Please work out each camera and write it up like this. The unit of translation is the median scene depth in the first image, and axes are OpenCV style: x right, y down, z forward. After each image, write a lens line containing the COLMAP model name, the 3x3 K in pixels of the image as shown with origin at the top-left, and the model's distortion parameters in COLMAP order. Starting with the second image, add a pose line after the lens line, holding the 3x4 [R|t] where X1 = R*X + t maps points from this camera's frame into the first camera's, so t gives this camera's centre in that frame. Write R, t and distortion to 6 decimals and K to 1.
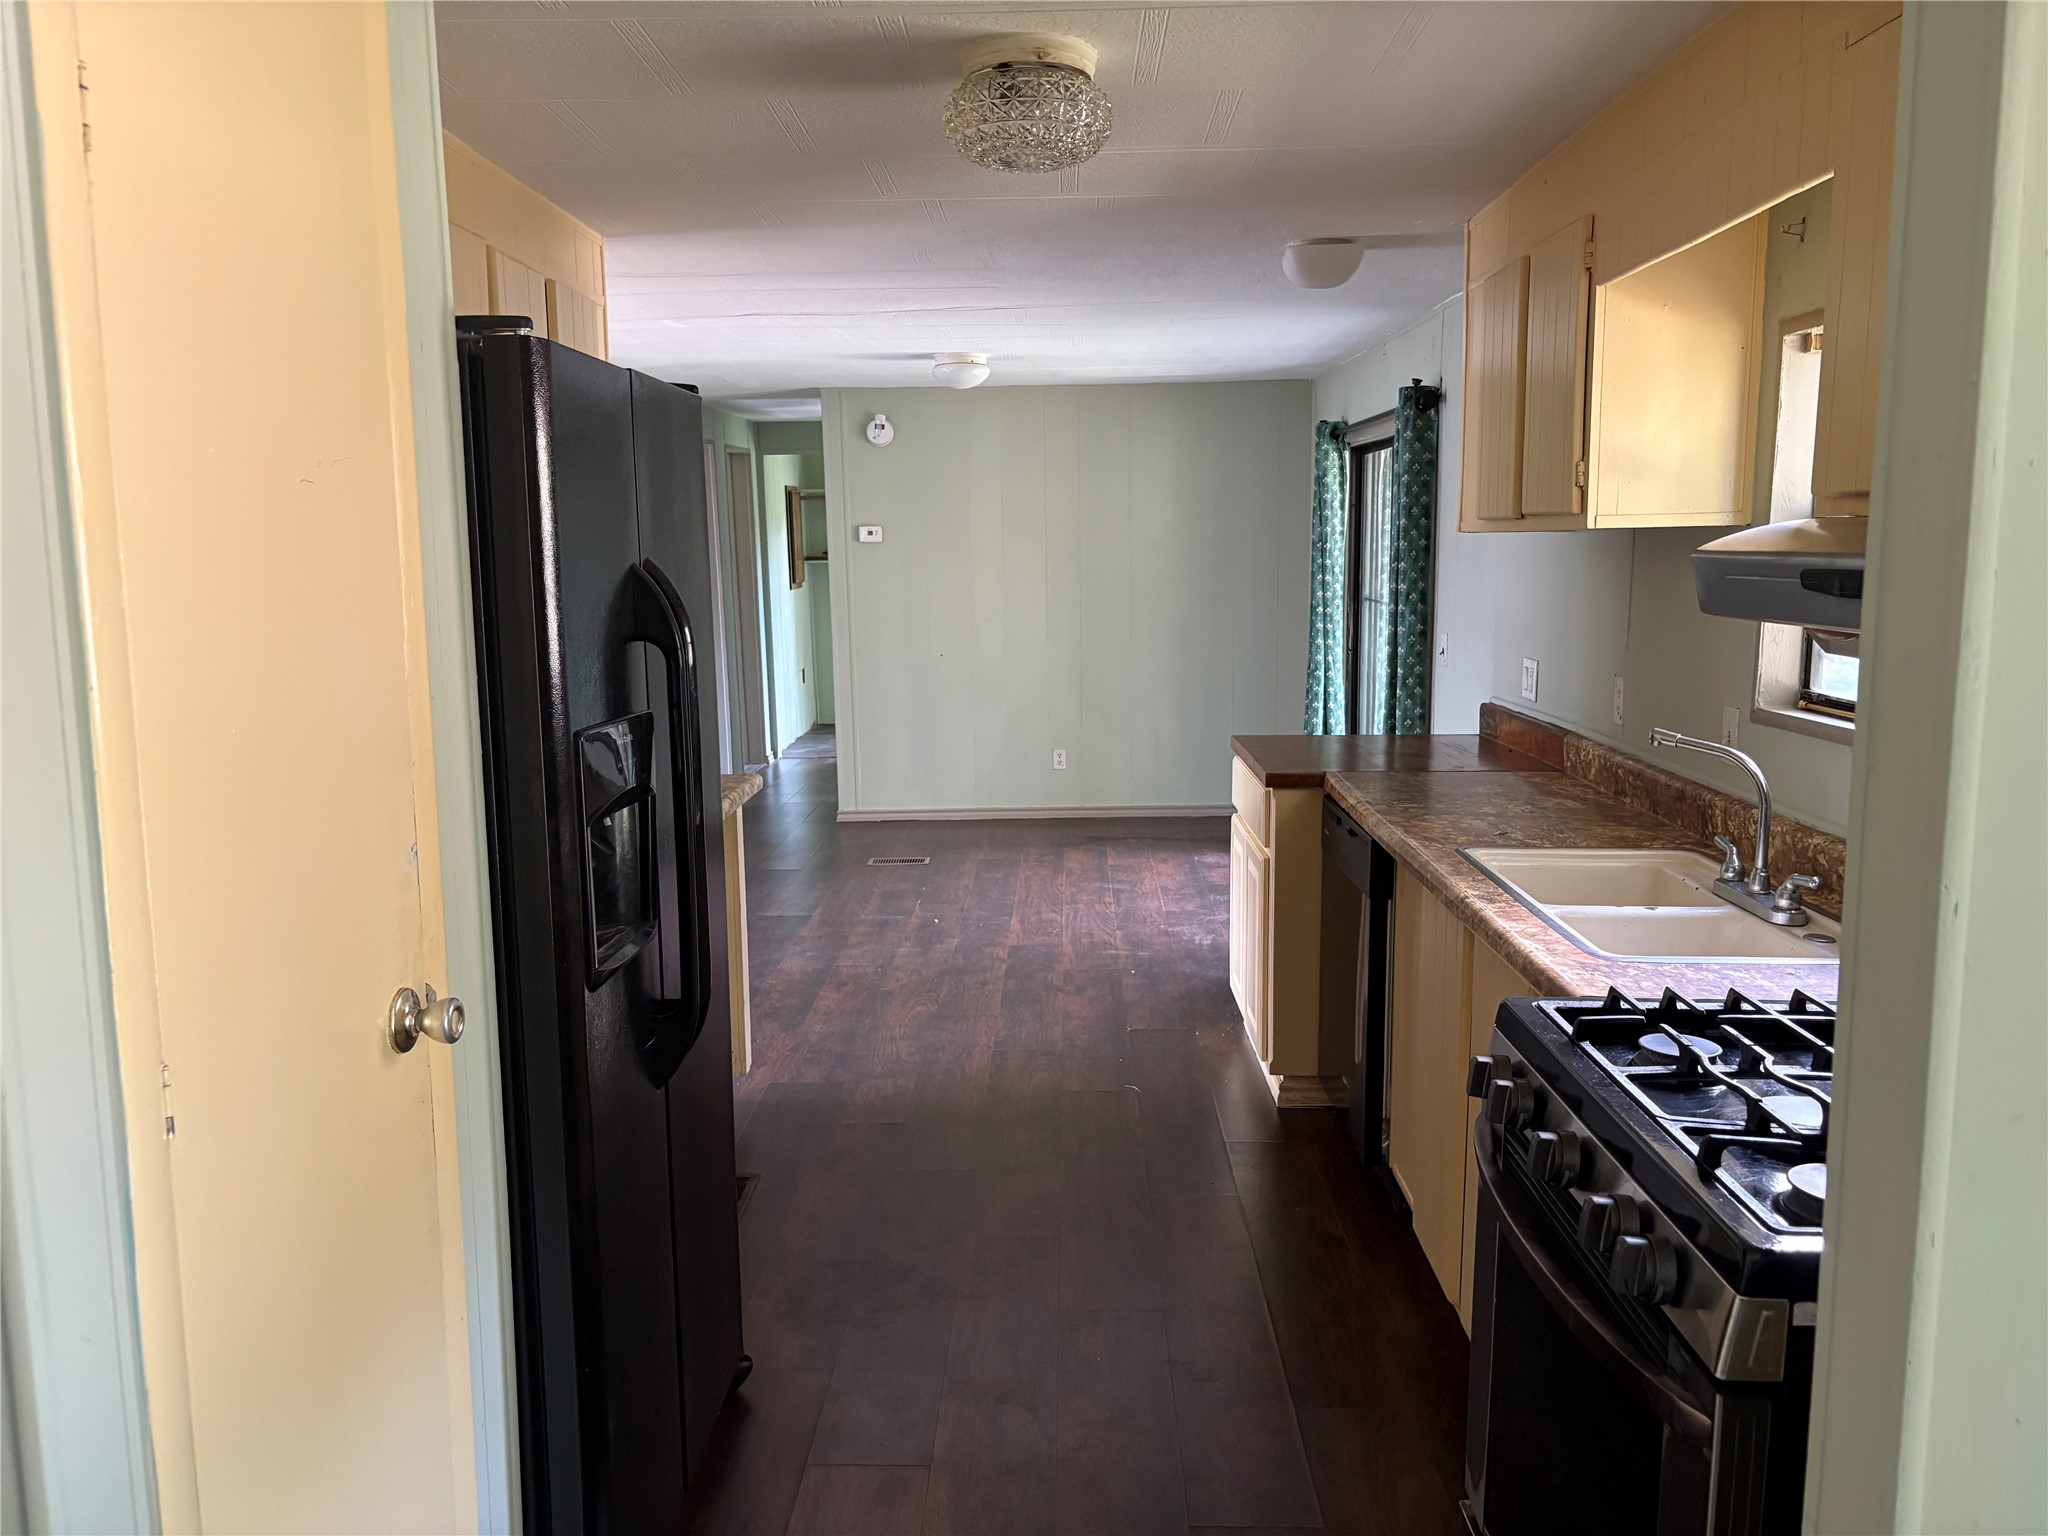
lens RADIAL K [[1537.8, 0, 1009.9], [0, 1537.8, 774.7], [0, 0, 1]] dist [0.055983, -0.073169]
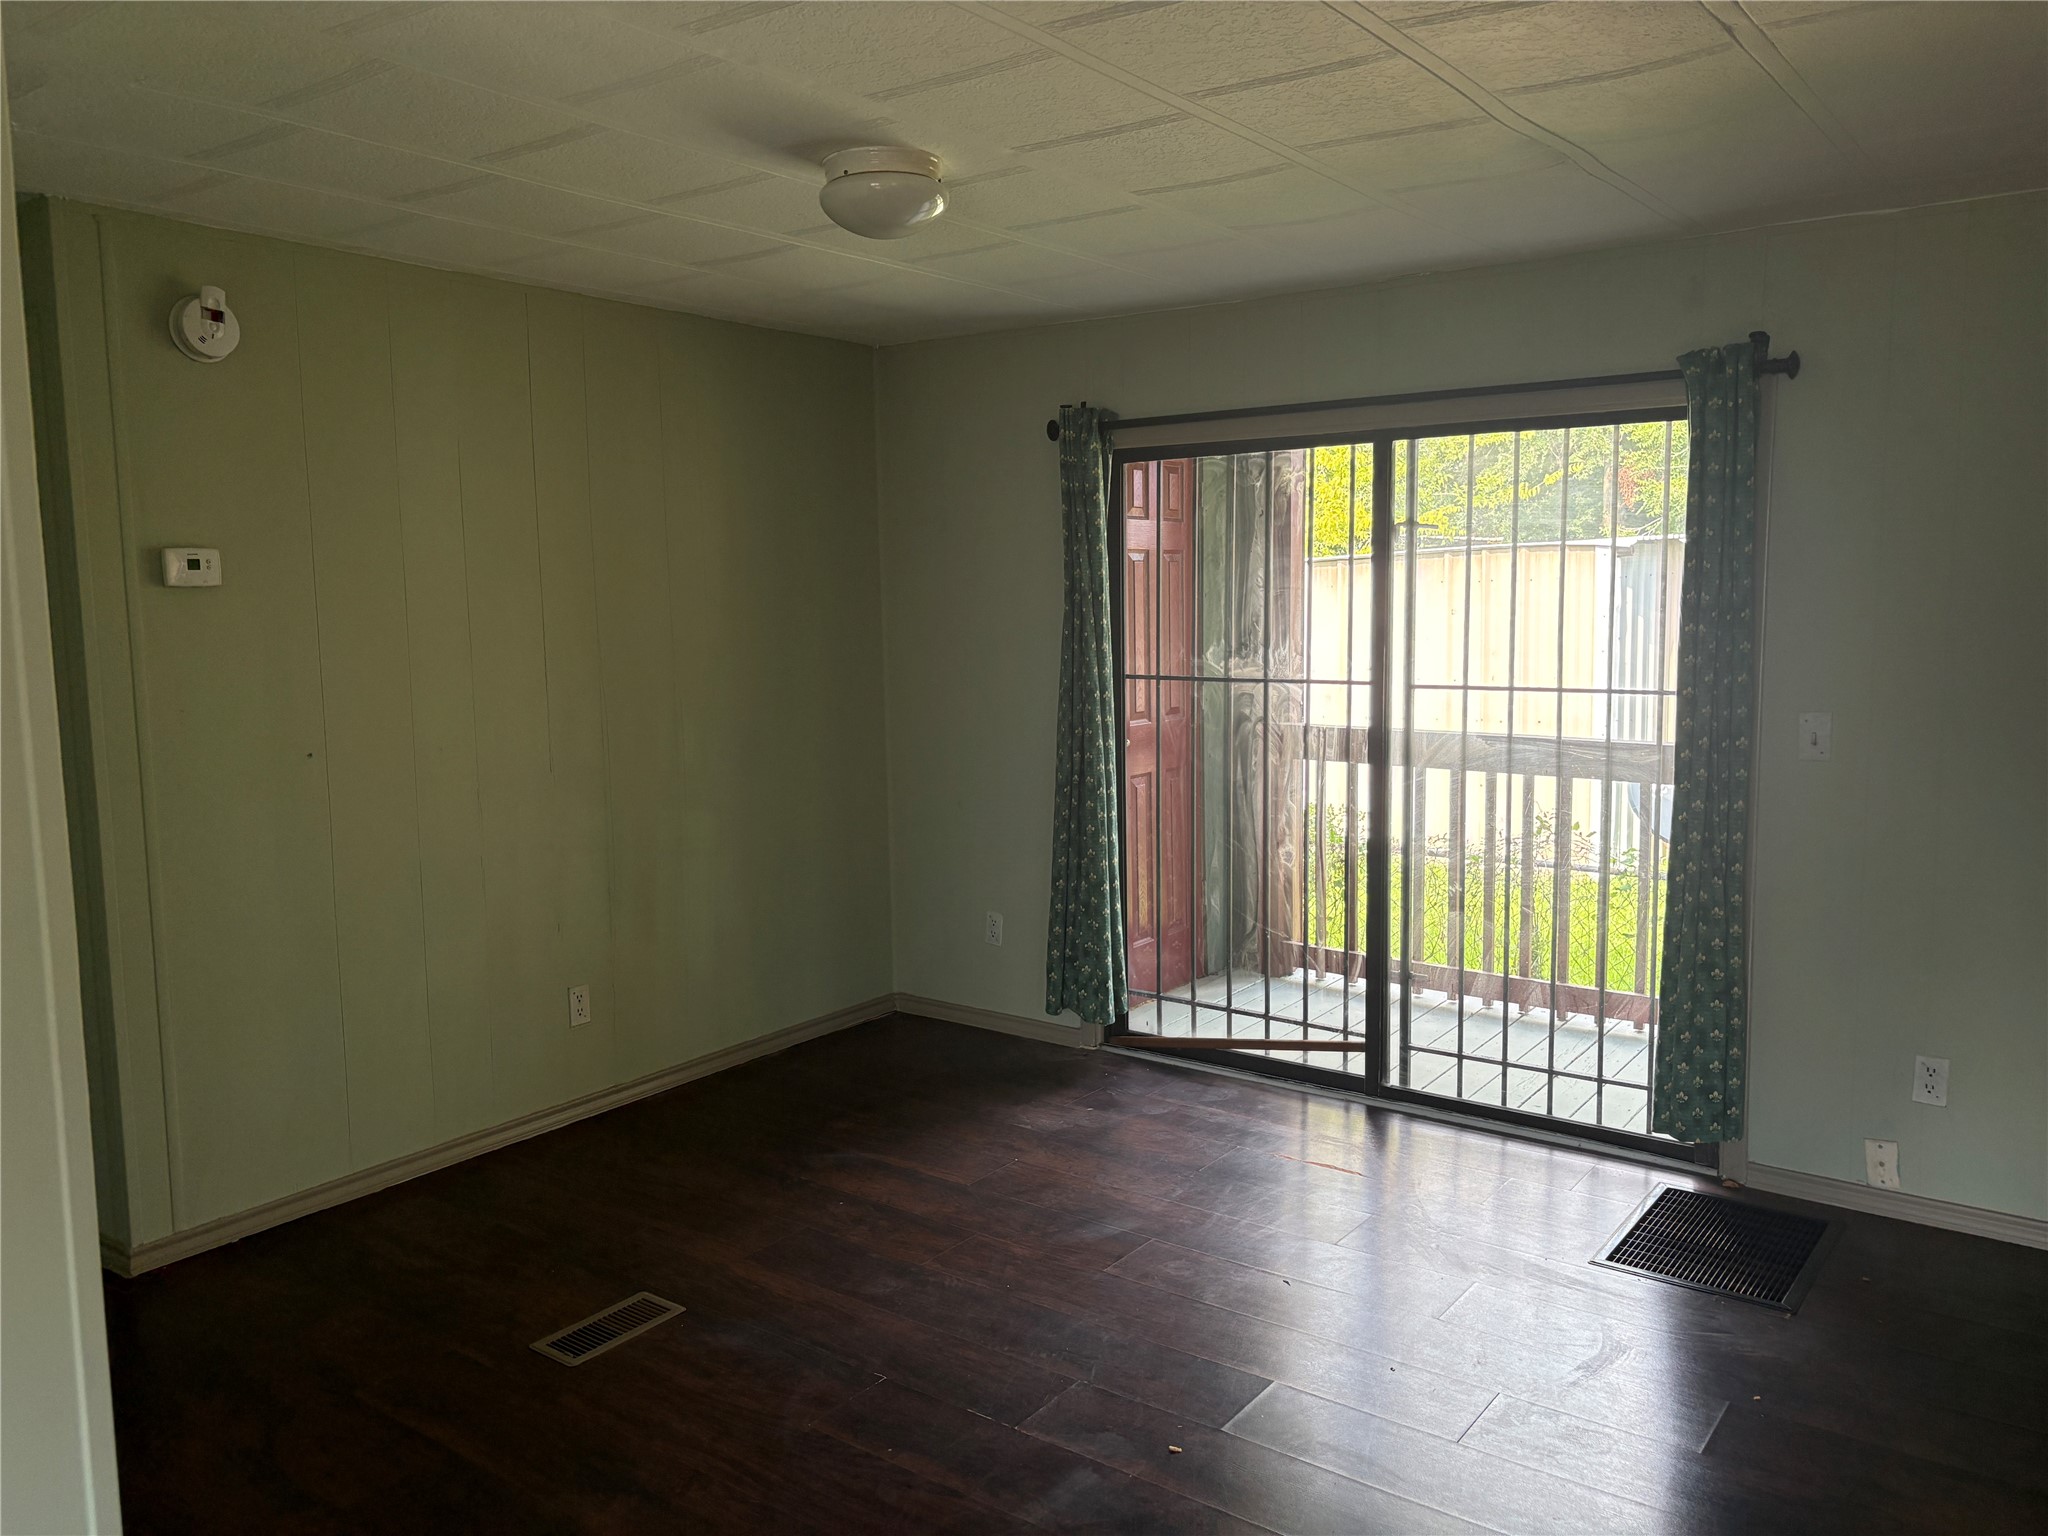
lens RADIAL K [[1571.0, 0, 1037.5], [0, 1571.0, 763.9], [0, 0, 1]] dist [0.044396, -0.045049]
pose [[0.561505, -0.082183, 0.823382, -0.320376], [0.128673, 0.991624, 0.011228, -0.078812], [-0.817408, 0.099642, 0.567376, 0.574818]]
